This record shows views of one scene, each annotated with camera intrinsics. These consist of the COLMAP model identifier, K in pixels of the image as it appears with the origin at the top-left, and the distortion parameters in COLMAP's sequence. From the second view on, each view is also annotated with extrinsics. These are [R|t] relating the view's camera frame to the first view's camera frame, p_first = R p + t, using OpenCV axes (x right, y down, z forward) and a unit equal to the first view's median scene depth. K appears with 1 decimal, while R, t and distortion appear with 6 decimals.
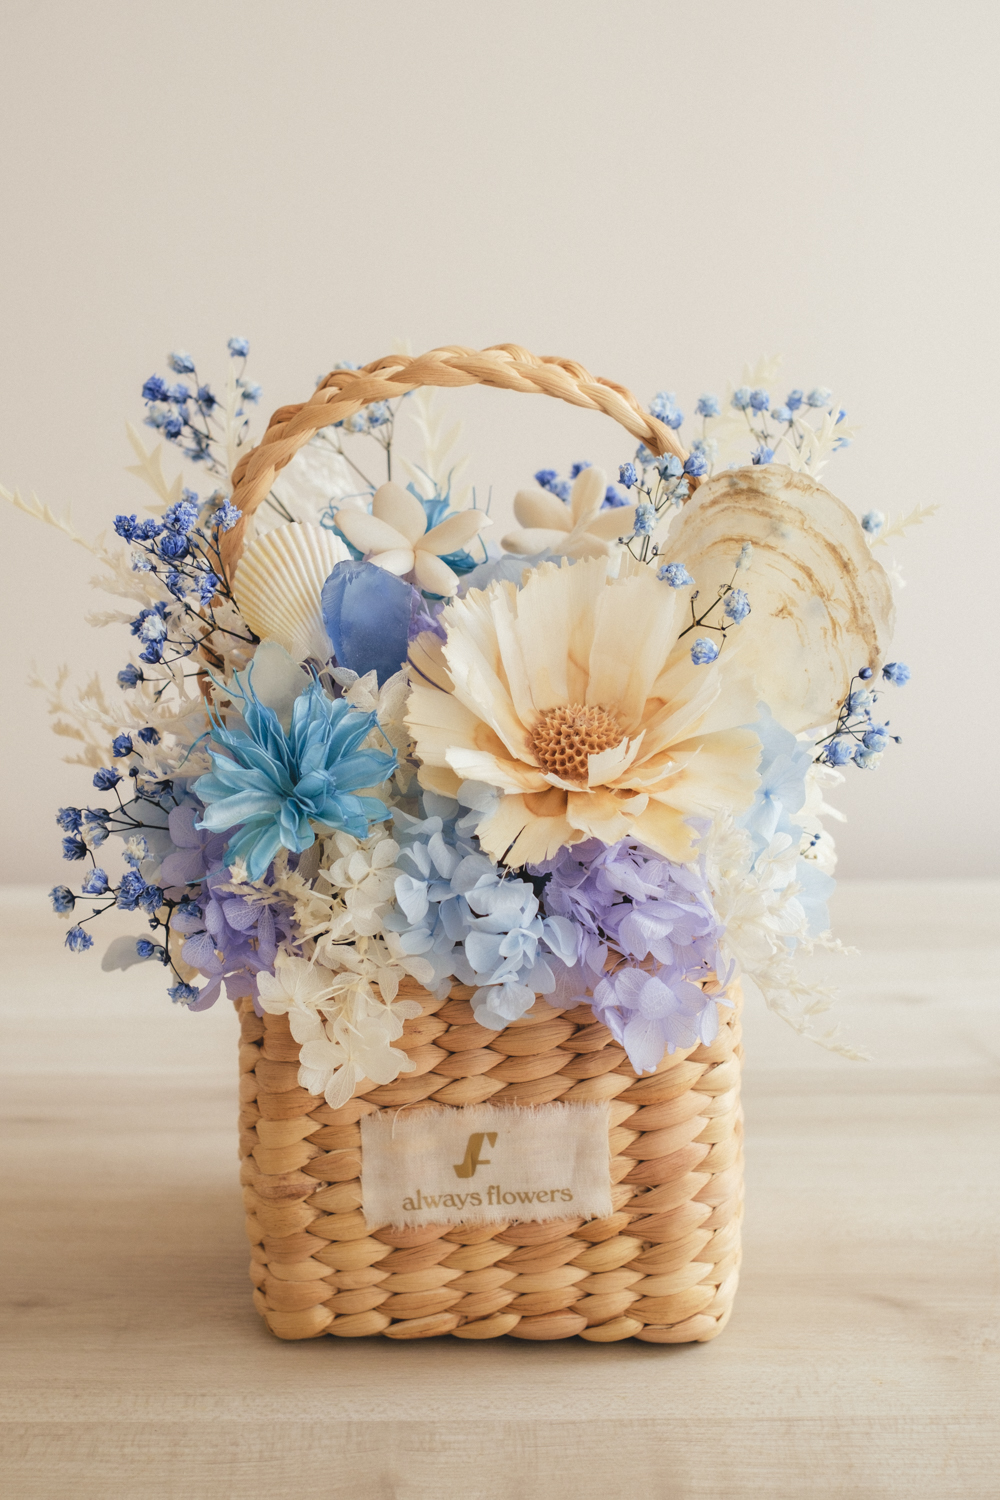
lens RADIAL K [[2652.2, 0, 487.3], [0, 2652.2, 633.3], [0, 0, 1]] dist [-0.026516, 0.000000]
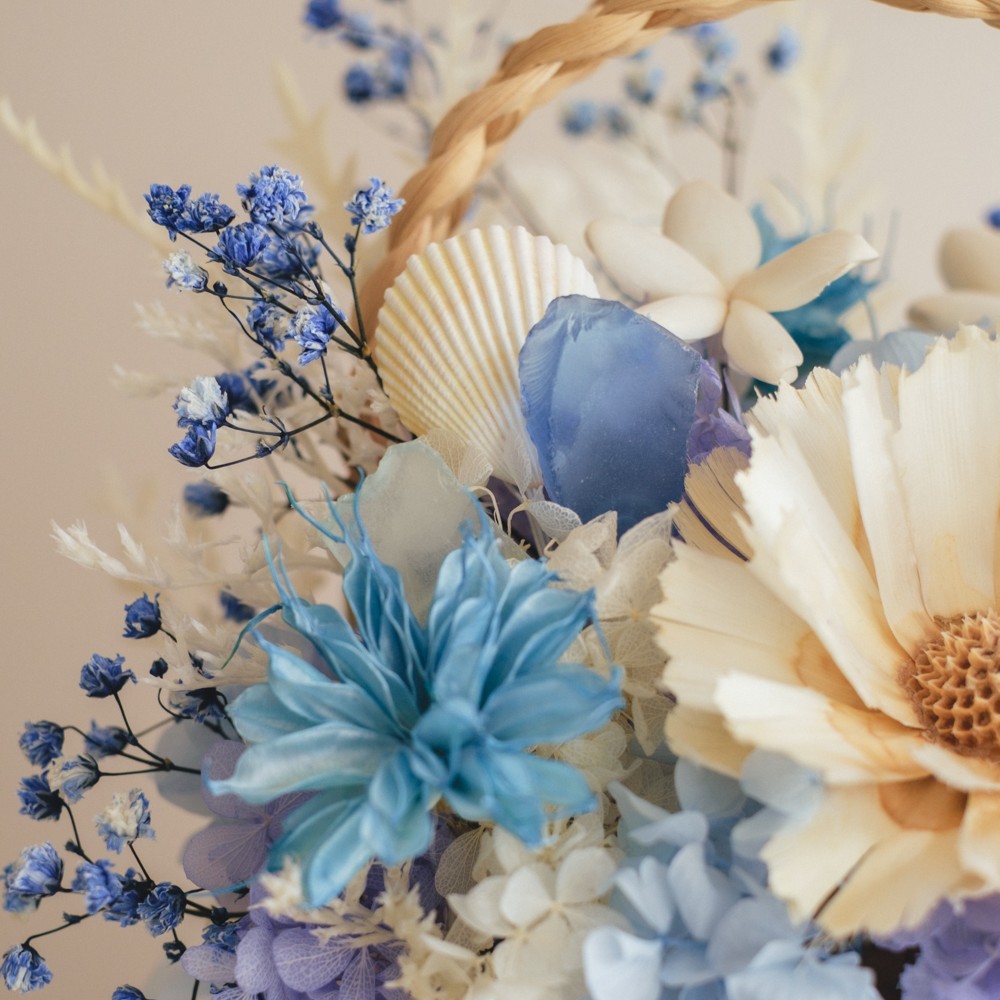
lens RADIAL K [[2612.4, 0, 500.5], [0, 2612.4, 504.2], [0, 0, 1]] dist [-0.090208, 0.000000]
pose [[0.978457, 0.075168, -0.192281, 0.034070], [-0.076516, 0.997068, 0.000416, 0.014077], [0.191749, 0.014306, 0.981340, 0.503899]]
